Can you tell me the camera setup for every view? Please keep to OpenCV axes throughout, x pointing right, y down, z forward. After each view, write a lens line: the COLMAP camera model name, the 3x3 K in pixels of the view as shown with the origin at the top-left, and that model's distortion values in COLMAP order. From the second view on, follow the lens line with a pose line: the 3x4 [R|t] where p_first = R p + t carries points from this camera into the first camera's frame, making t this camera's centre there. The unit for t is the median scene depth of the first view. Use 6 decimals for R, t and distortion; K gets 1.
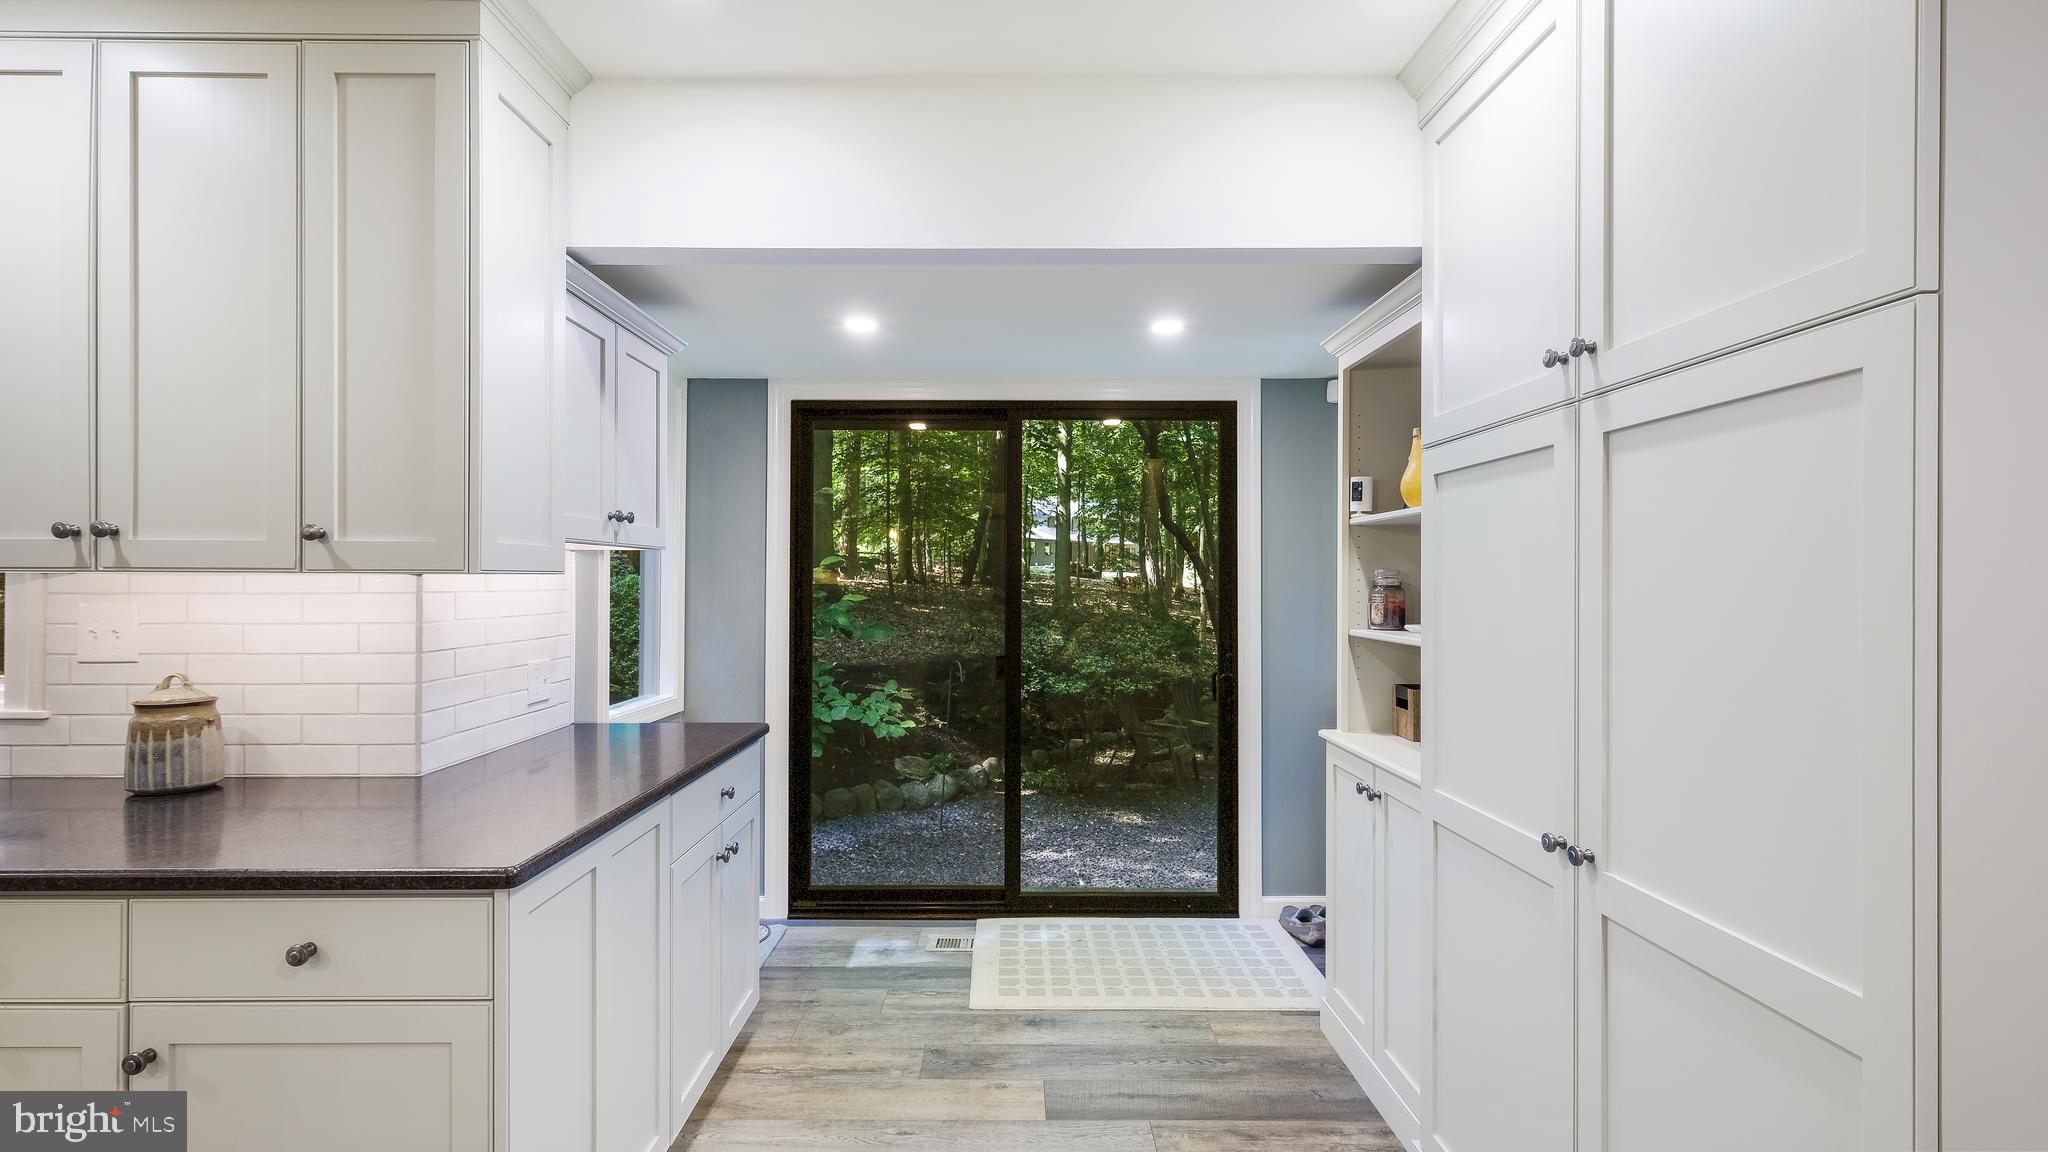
lens RADIAL K [[902.8, 0, 1021.4], [0, 902.8, 579.2], [0, 0, 1]] dist [0.001141, 0.000611]
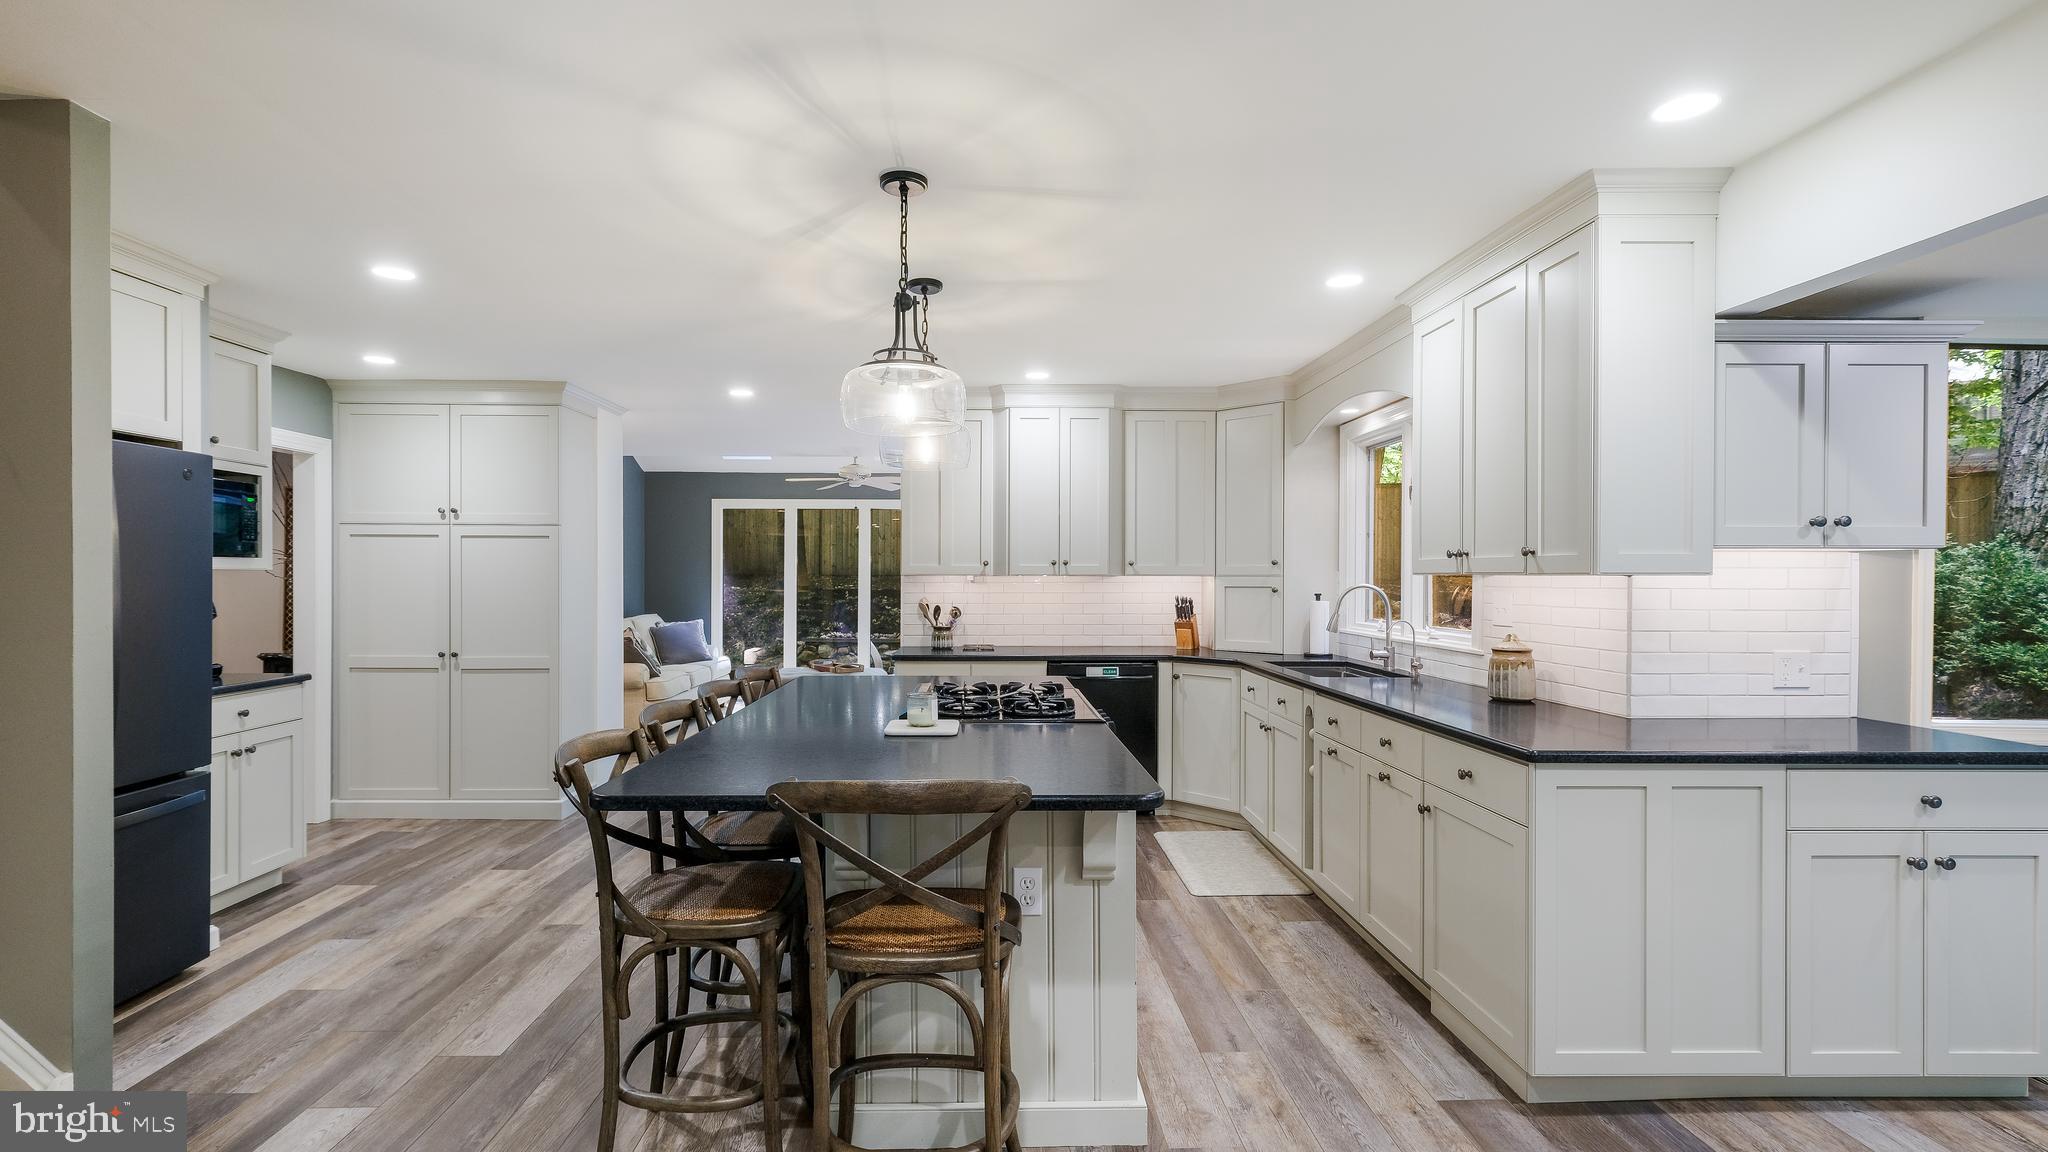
lens RADIAL K [[910.9, 0, 988.4], [0, 910.9, 583.4], [0, 0, 1]] dist [0.007373, 0.000218]
pose [[0.007454, 0.004459, -0.999962, 0.663993], [-0.001127, 0.999989, 0.004451, 0.001238], [0.999972, 0.001094, 0.007459, -0.014017]]
